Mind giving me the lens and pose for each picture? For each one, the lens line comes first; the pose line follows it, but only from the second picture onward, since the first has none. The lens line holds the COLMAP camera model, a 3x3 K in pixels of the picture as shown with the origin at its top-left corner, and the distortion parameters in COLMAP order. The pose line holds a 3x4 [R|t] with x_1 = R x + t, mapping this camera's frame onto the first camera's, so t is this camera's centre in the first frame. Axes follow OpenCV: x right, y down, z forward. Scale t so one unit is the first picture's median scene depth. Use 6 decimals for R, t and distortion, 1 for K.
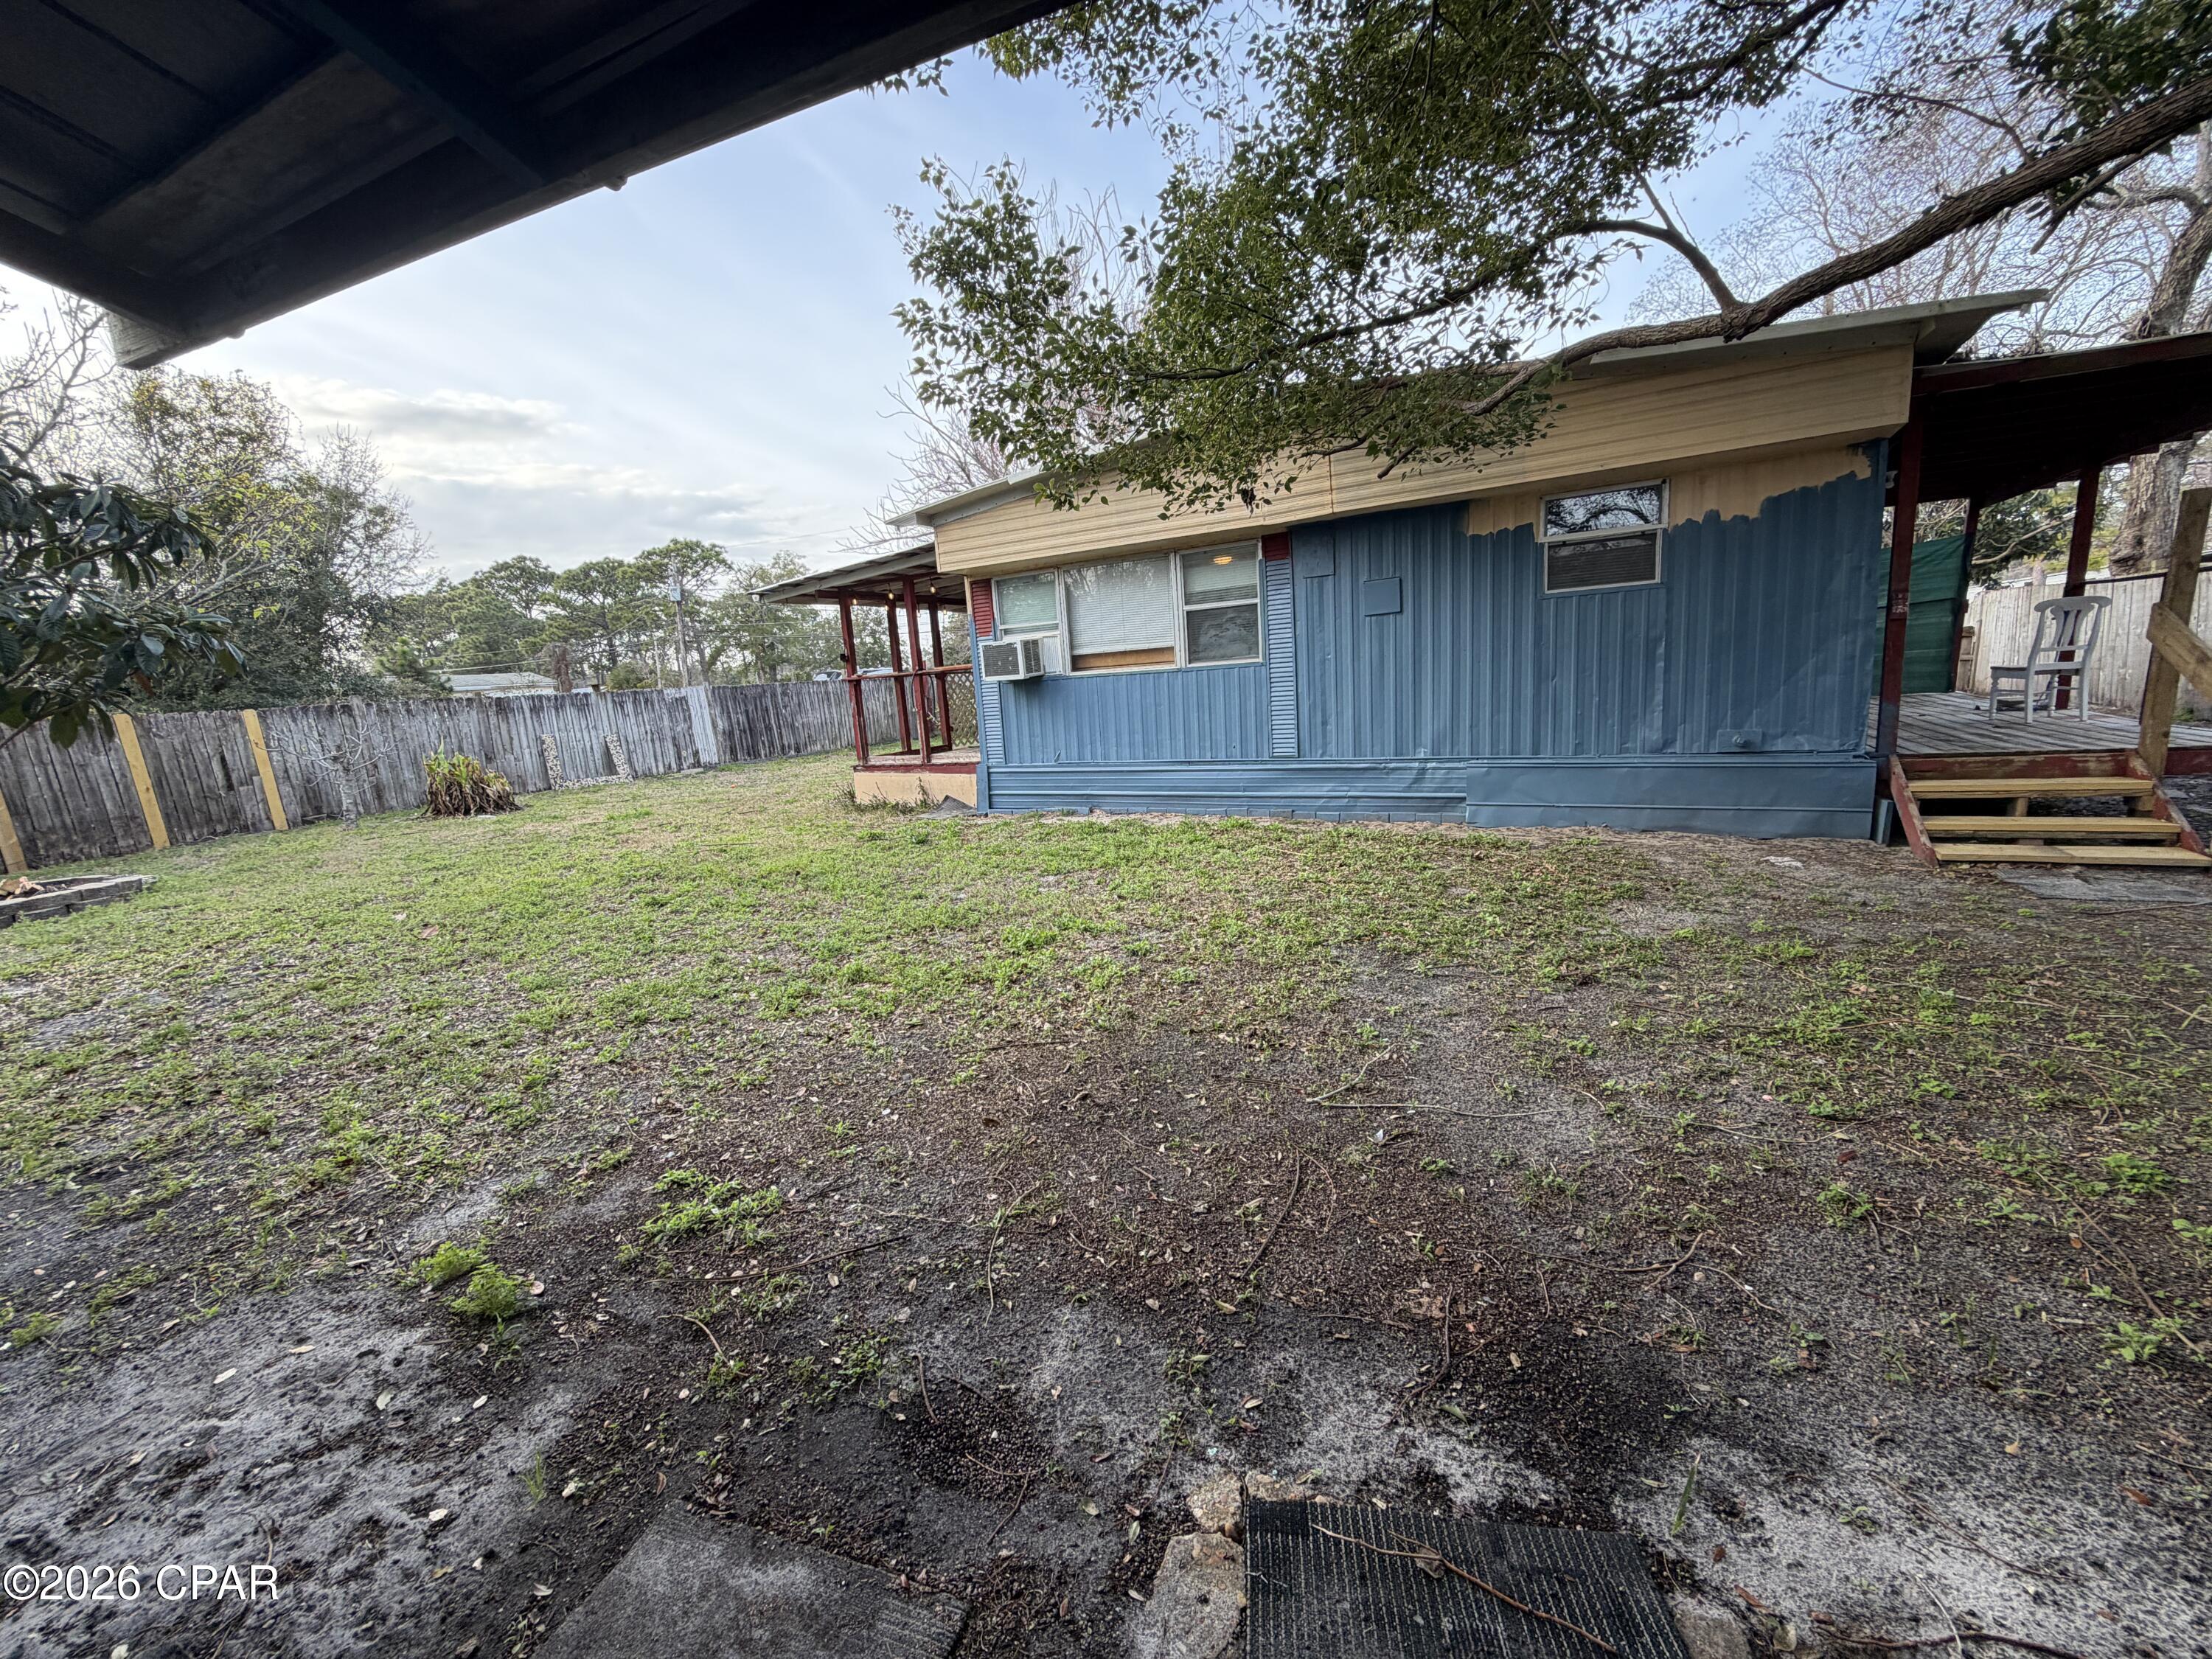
lens RADIAL K [[890.1, 0, 1107.4], [0, 890.1, 833.4], [0, 0, 1]] dist [0.001823, -0.000004]
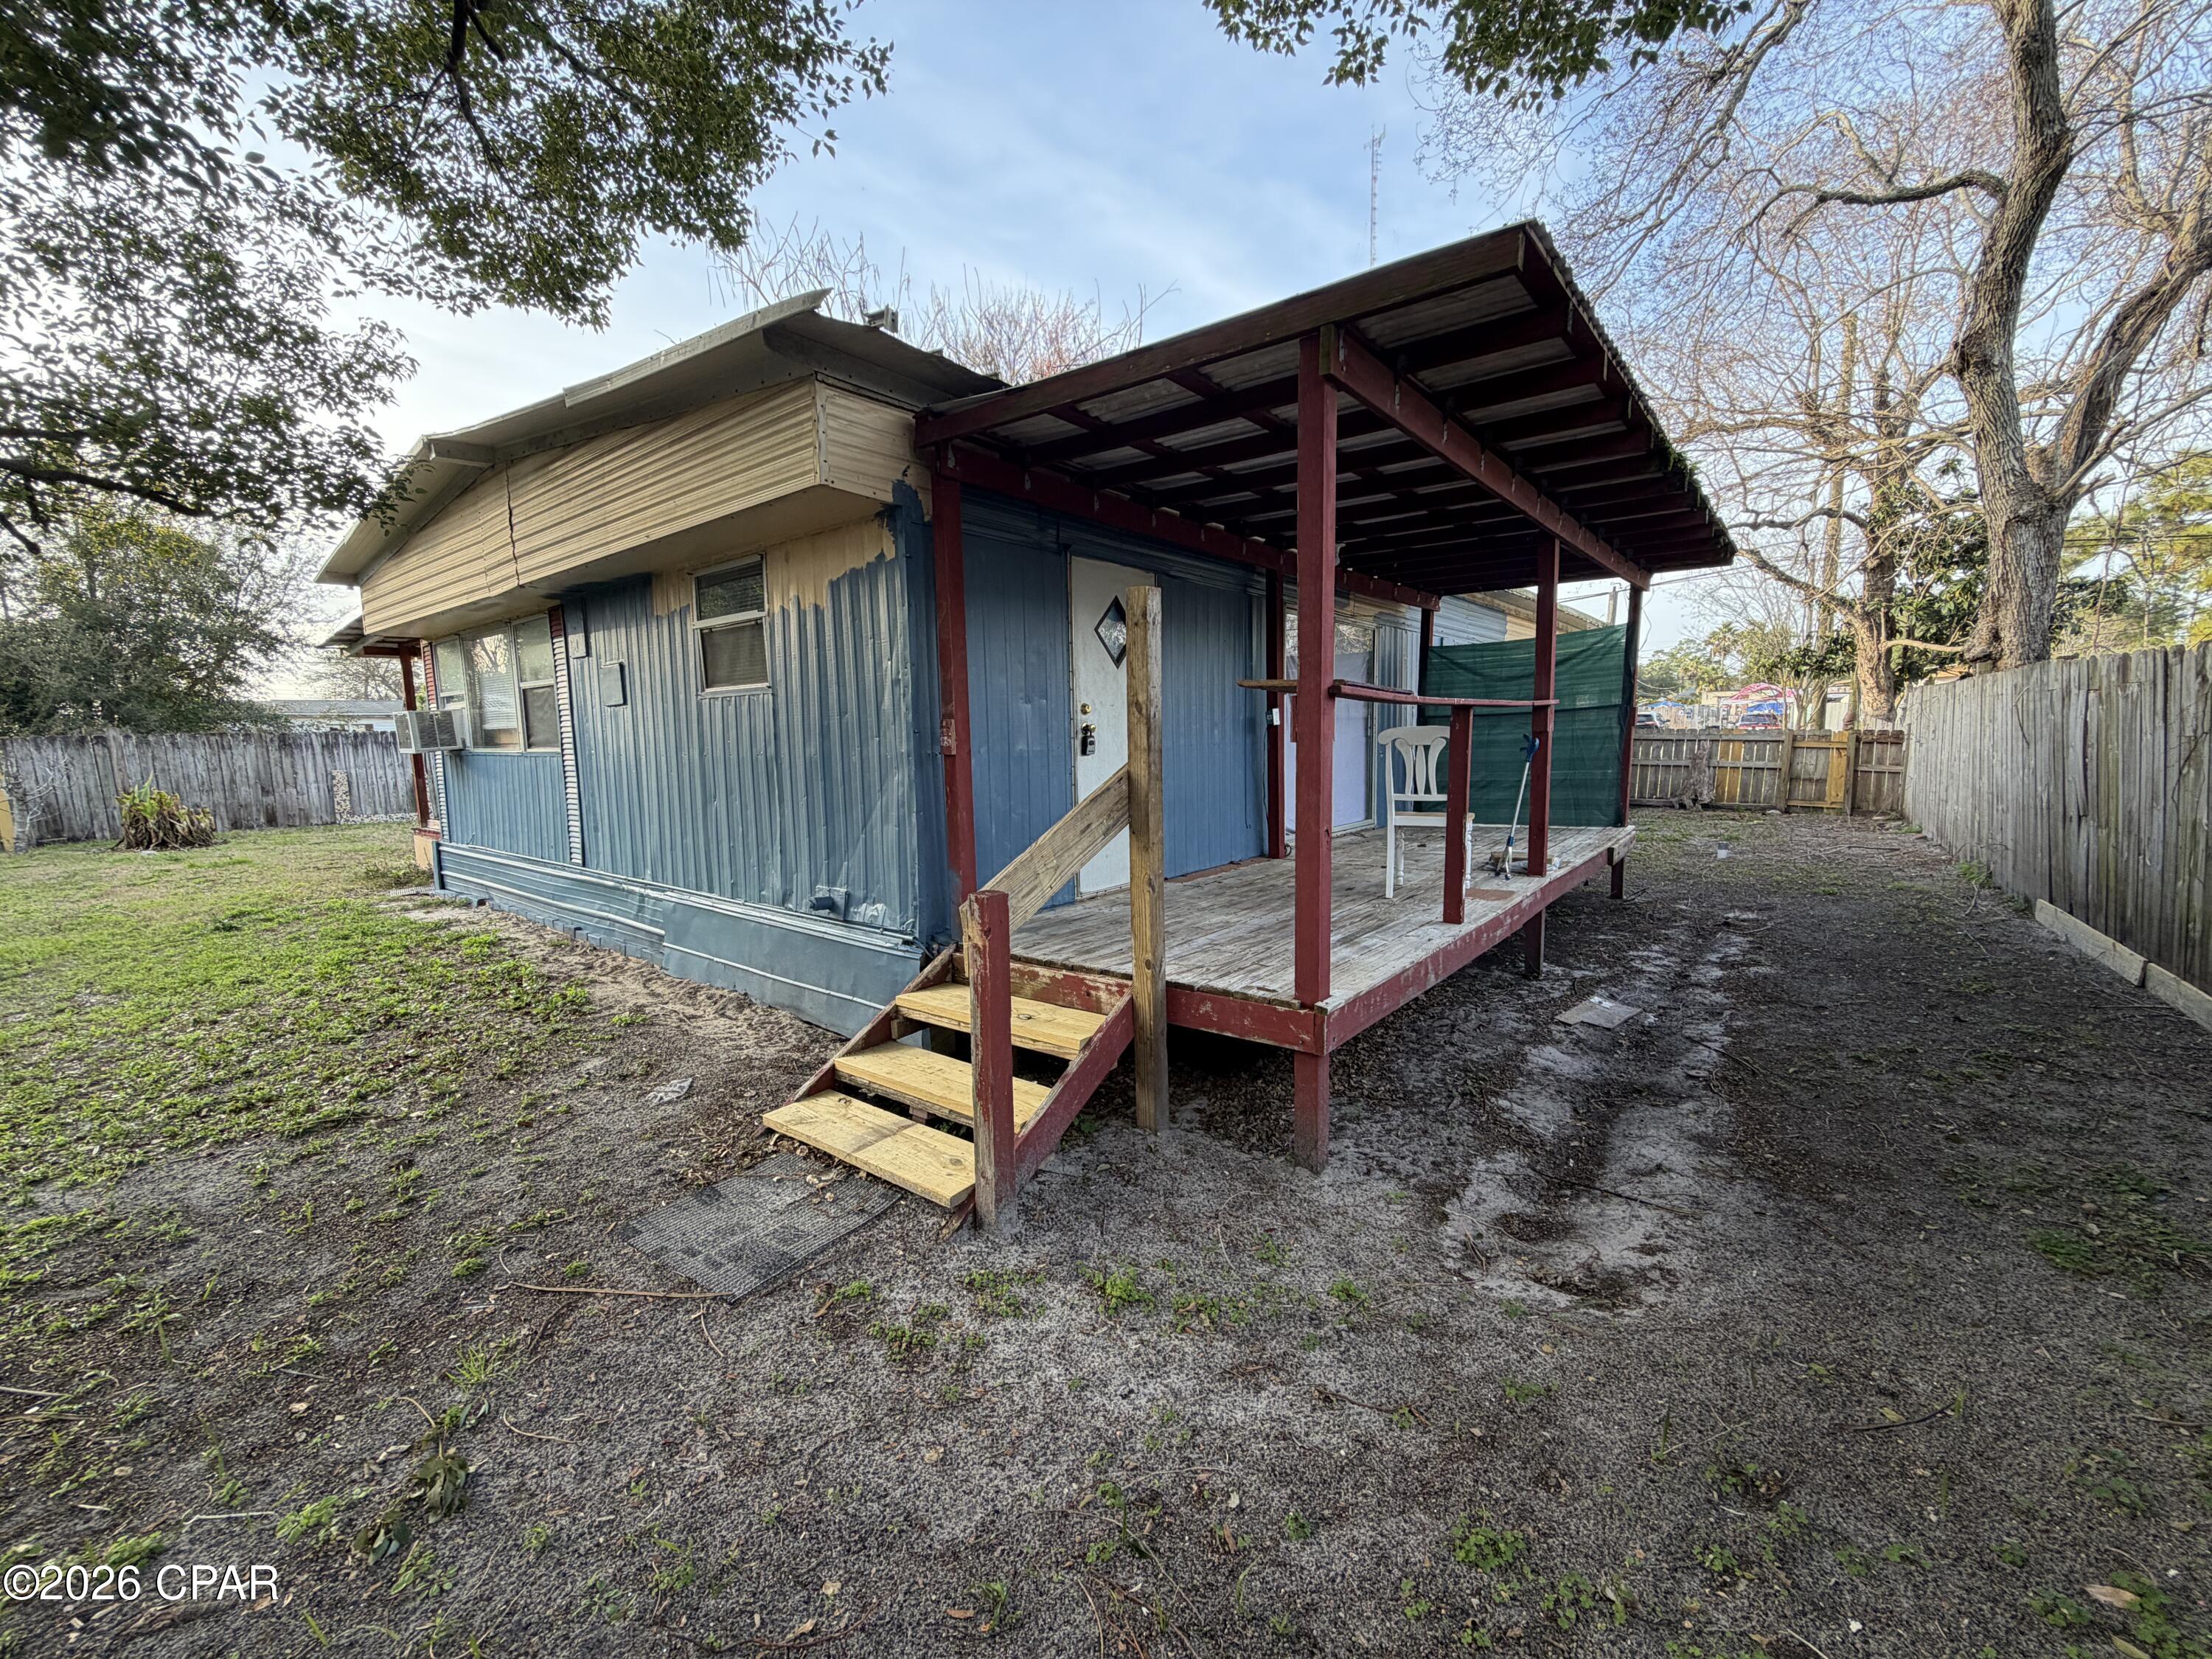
lens RADIAL K [[890.1, 0, 1106.5], [0, 890.1, 833.4], [0, 0, 1]] dist [0.001823, -0.000004]
pose [[0.984919, 0.065304, -0.160219, 0.525964], [-0.073308, 0.996313, -0.044560, -0.072470], [0.156718, 0.055633, 0.986075, 0.155353]]
